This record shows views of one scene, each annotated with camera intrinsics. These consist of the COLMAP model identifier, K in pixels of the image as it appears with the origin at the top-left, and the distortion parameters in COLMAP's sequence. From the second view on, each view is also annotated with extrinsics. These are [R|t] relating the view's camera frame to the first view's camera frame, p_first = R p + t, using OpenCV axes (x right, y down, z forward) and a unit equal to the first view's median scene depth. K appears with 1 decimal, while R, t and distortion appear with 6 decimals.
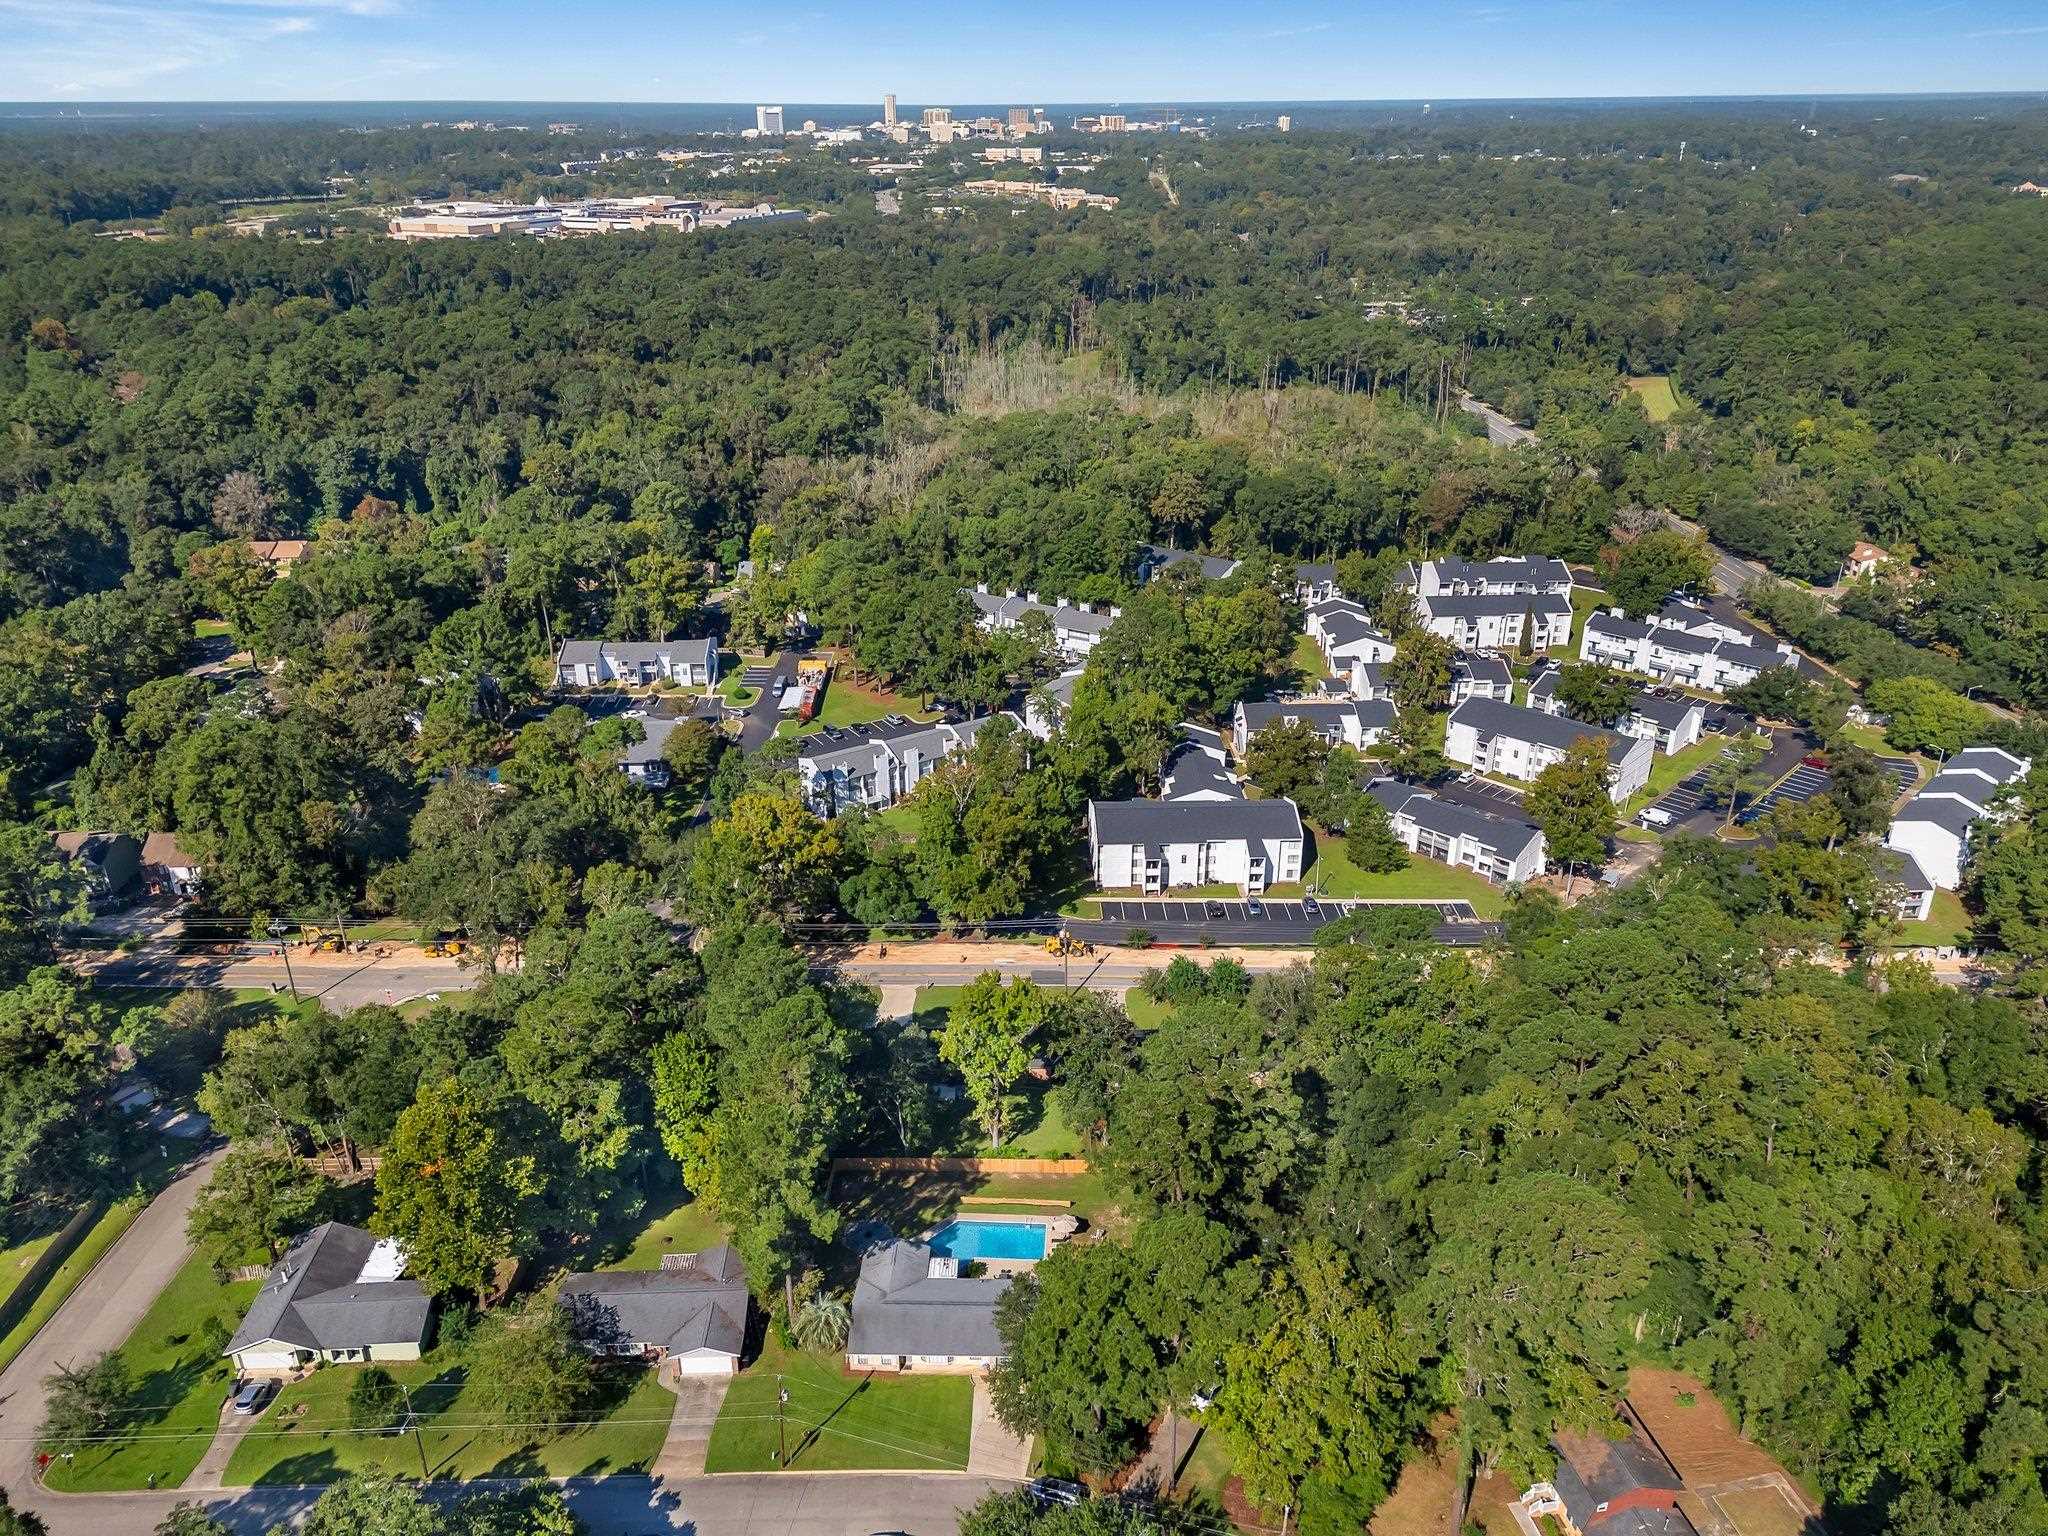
lens RADIAL K [[1438.0, 0, 1024.0], [0, 1438.0, 768.0], [0, 0, 1]] dist [0.067237, -0.077408]
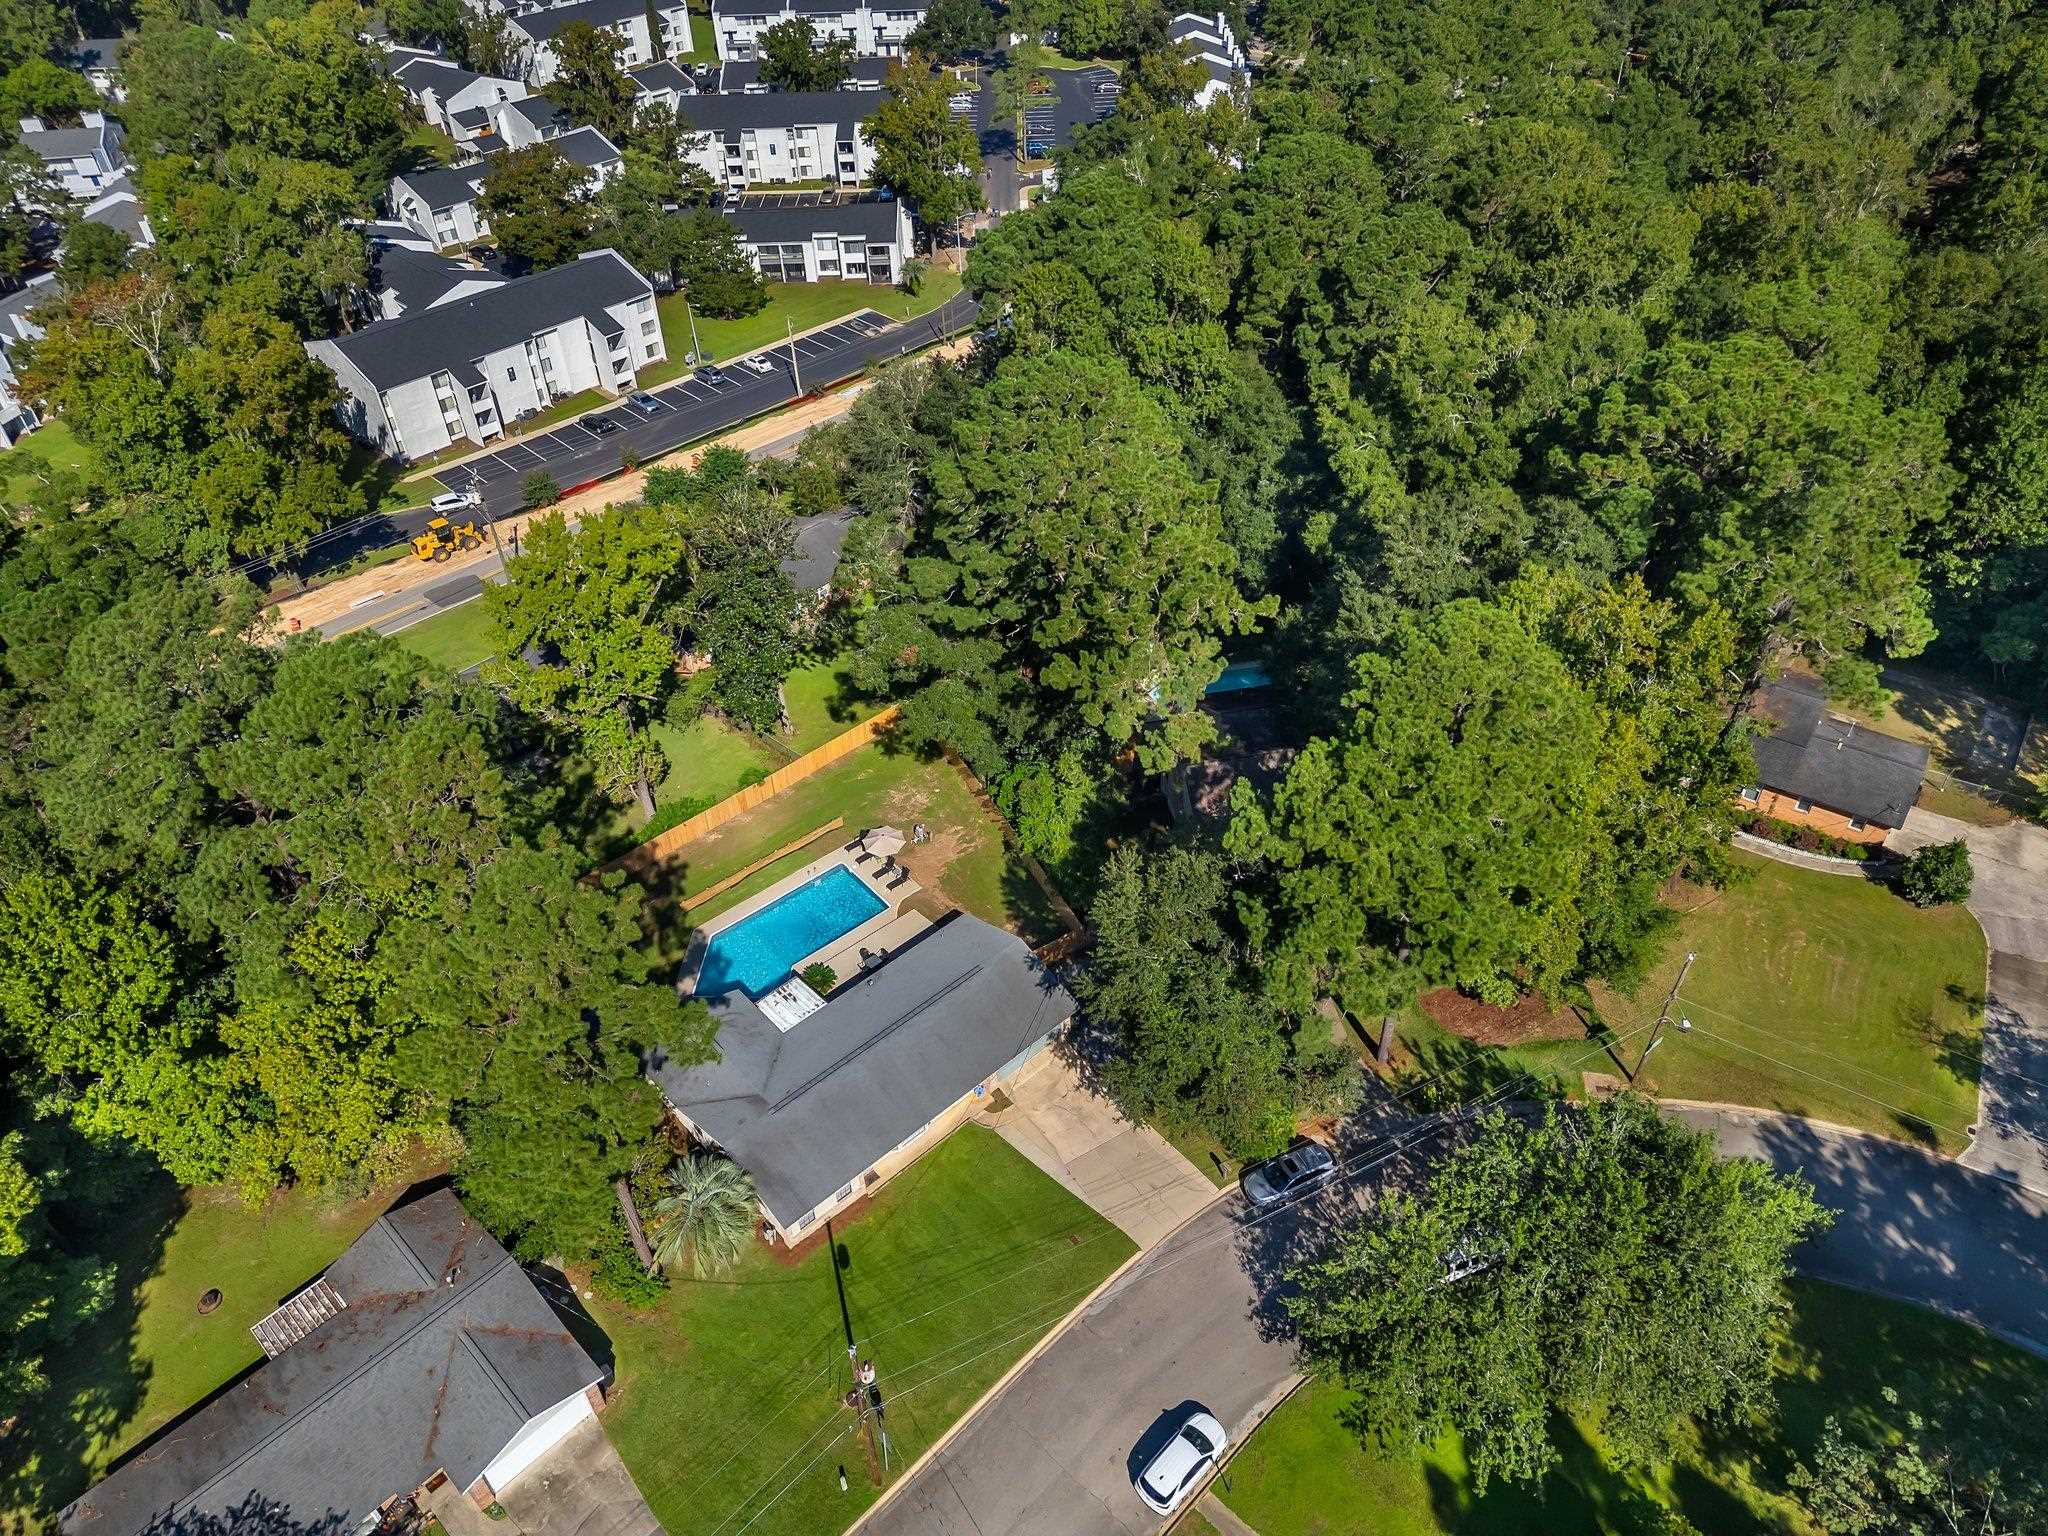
lens RADIAL K [[1409.6, 0, 1024.0], [0, 1409.6, 768.0], [0, 0, 1]] dist [0.067000, -0.071935]
pose [[0.724599, -0.462951, 0.510523, -0.145964], [0.310773, 0.880679, 0.357526, 0.066486], [-0.615124, -0.100407, 0.782011, 0.349698]]
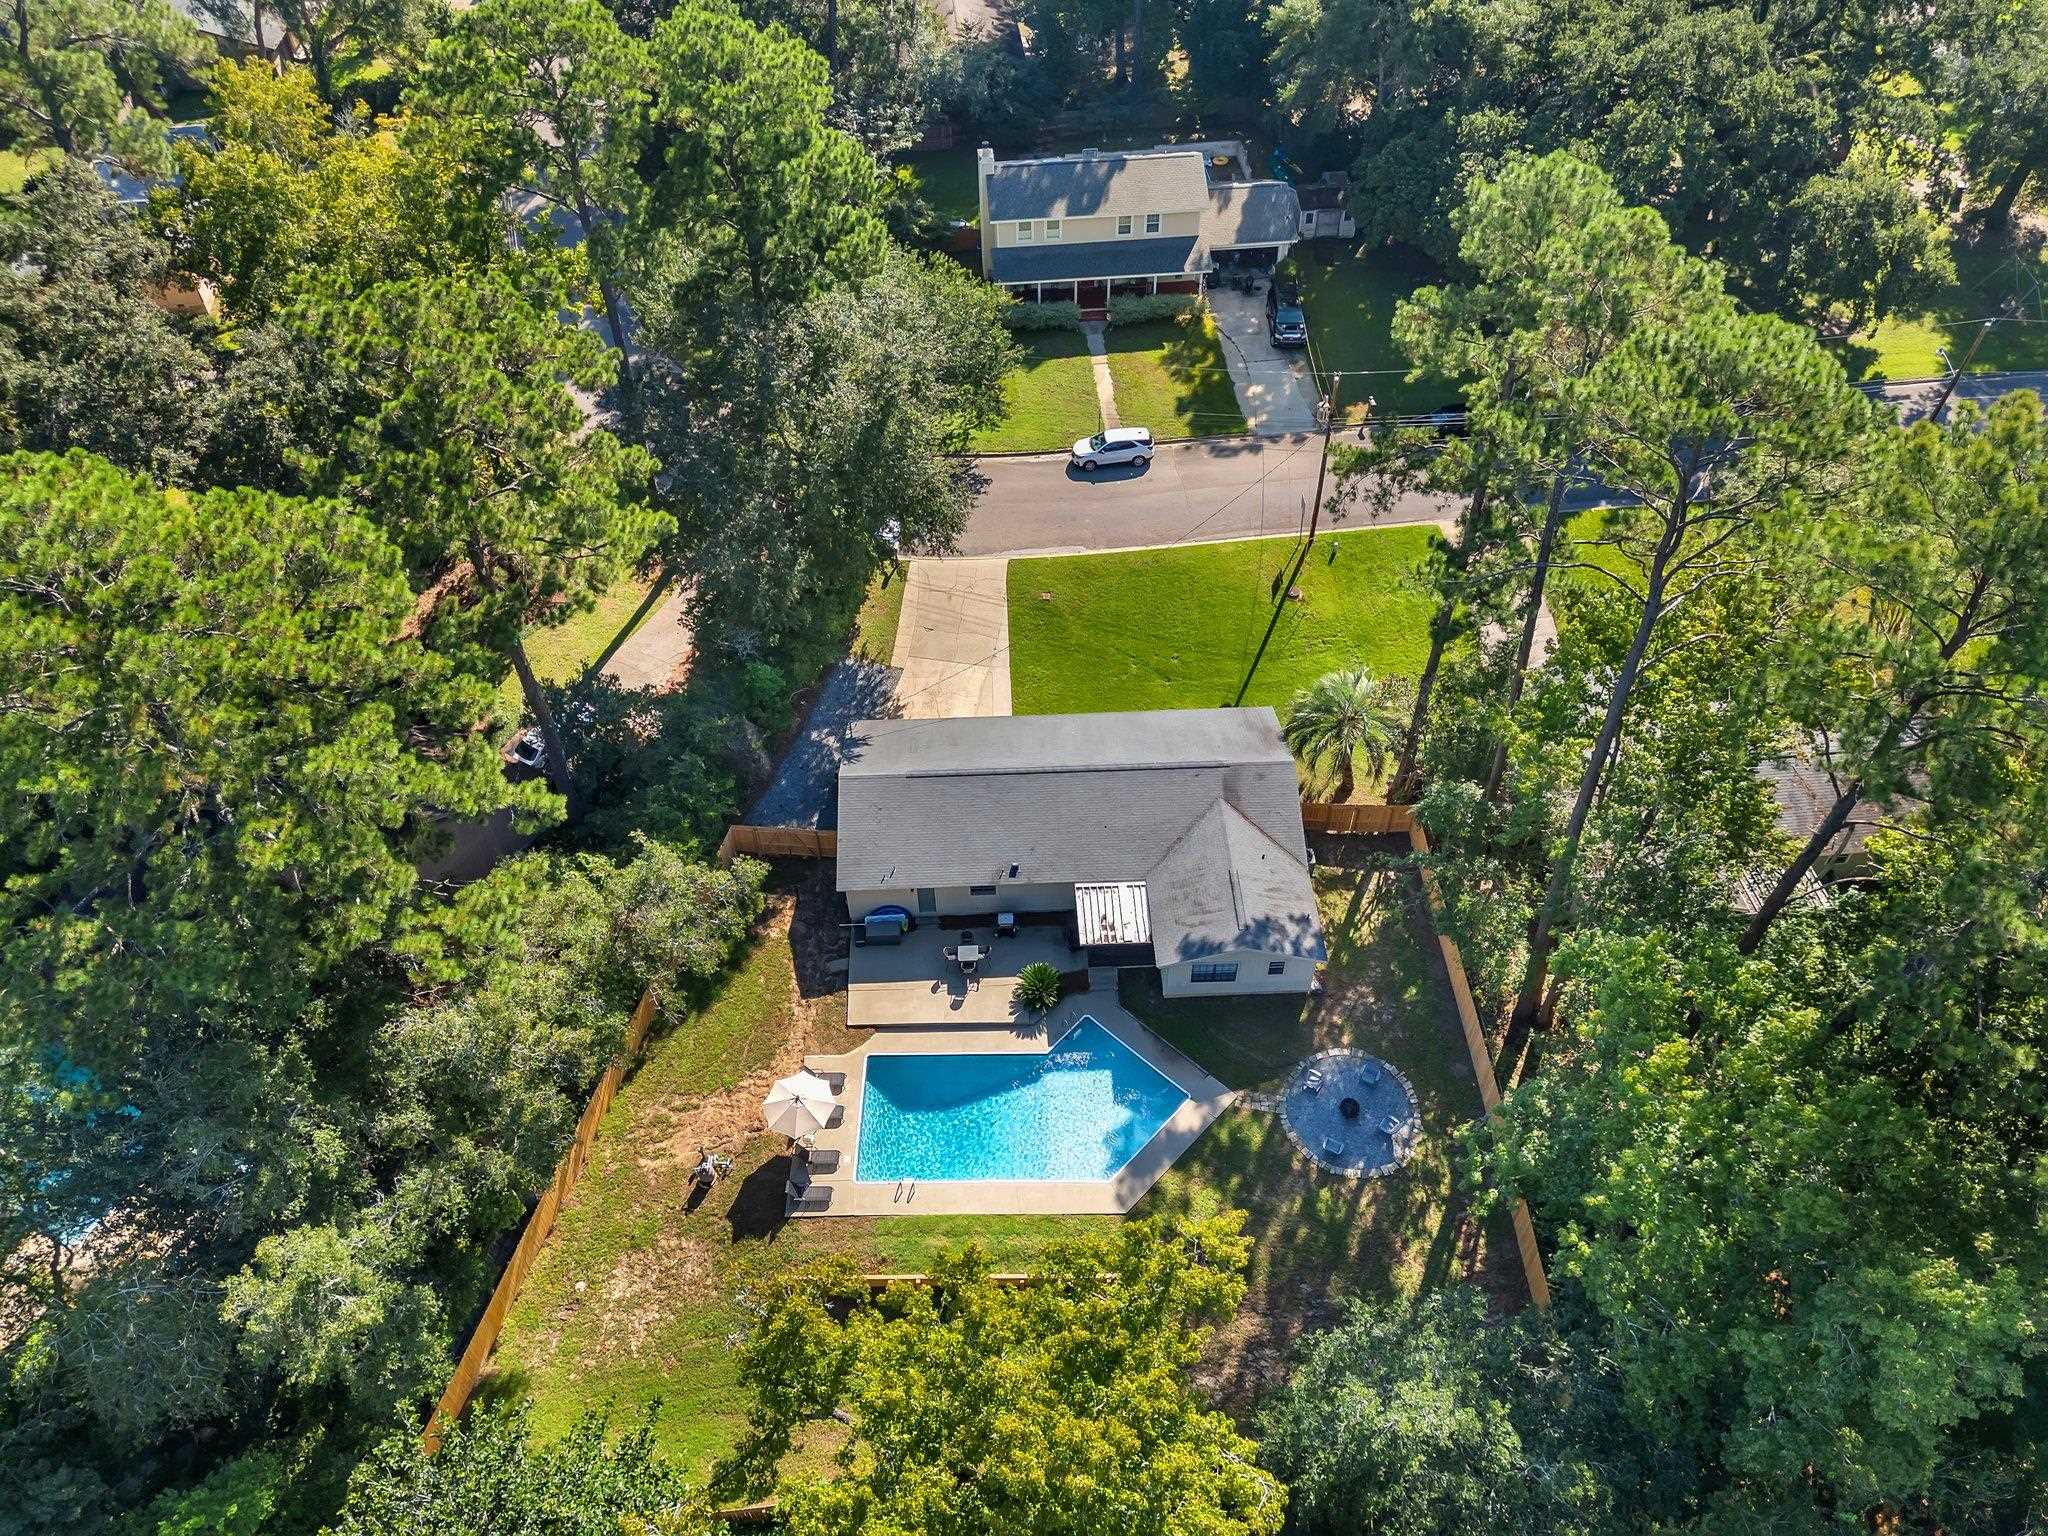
lens RADIAL K [[1438.0, 0, 1024.0], [0, 1438.0, 768.0], [0, 0, 1]] dist [0.067237, -0.077408]
pose [[-0.998459, 0.050489, -0.023035, -0.015459], [-0.005770, 0.318381, 0.947945, -0.031731], [0.055195, 0.946617, -0.317599, 0.710751]]
